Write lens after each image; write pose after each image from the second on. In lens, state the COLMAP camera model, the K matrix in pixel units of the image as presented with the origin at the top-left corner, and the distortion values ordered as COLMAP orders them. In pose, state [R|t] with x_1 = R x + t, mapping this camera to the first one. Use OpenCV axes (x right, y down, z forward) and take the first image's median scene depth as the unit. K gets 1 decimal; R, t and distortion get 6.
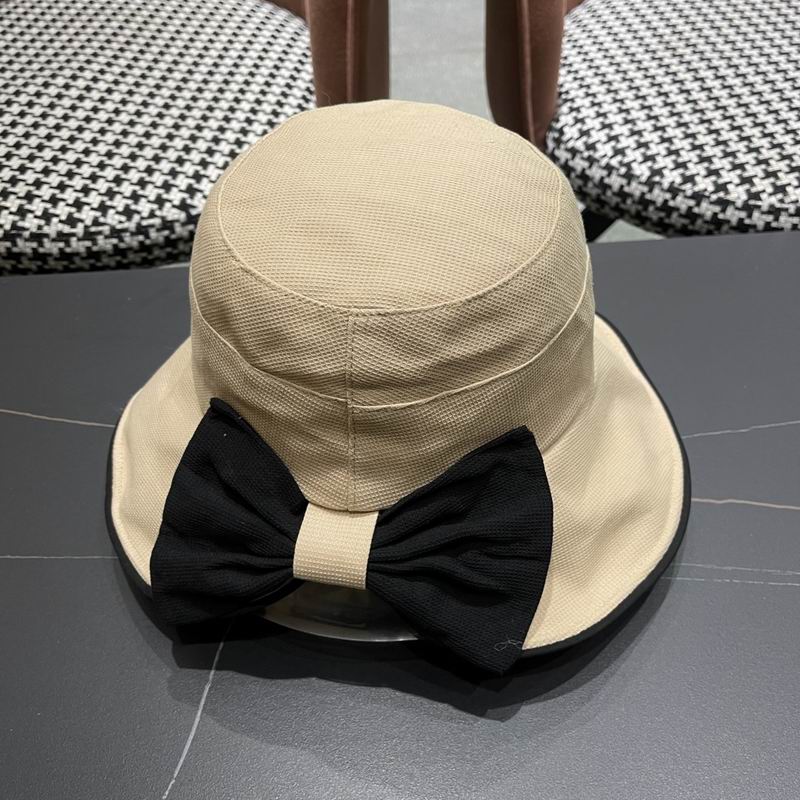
lens RADIAL K [[840.4, 0, 406.6], [0, 840.4, 414.4], [0, 0, 1]] dist [0.010919, 0.000000]
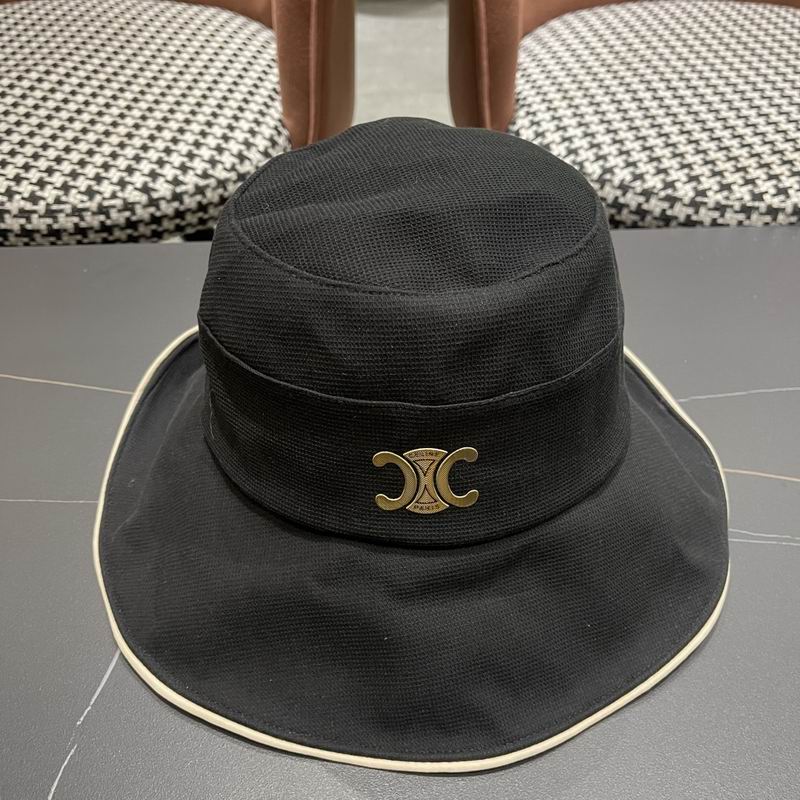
lens RADIAL K [[840.4, 0, 394.5], [0, 840.4, 409.9], [0, 0, 1]] dist [0.010919, 0.000000]
pose [[0.999668, 0.024247, 0.008729, 0.034876], [-0.023593, 0.997371, -0.068511, 0.082559], [-0.010367, 0.068282, 0.997612, -0.004579]]
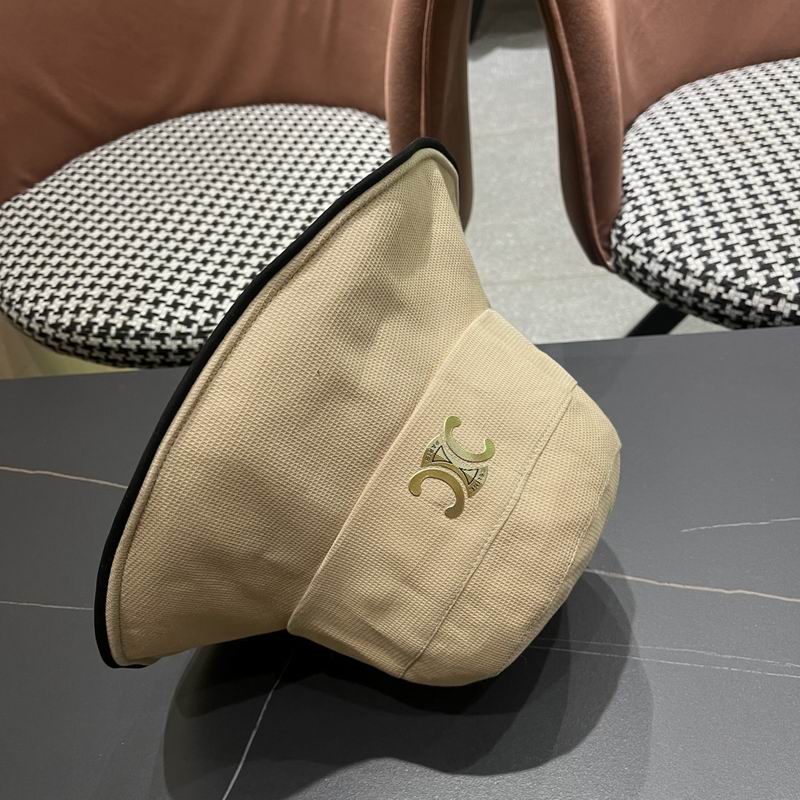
lens RADIAL K [[840.4, 0, 395.7], [0, 840.4, 411.6], [0, 0, 1]] dist [0.010919, 0.000000]
pose [[0.982375, 0.007036, -0.186789, 0.109516], [-0.018255, 0.998126, -0.058412, -0.038613], [0.186028, 0.060792, 0.980662, -0.099104]]
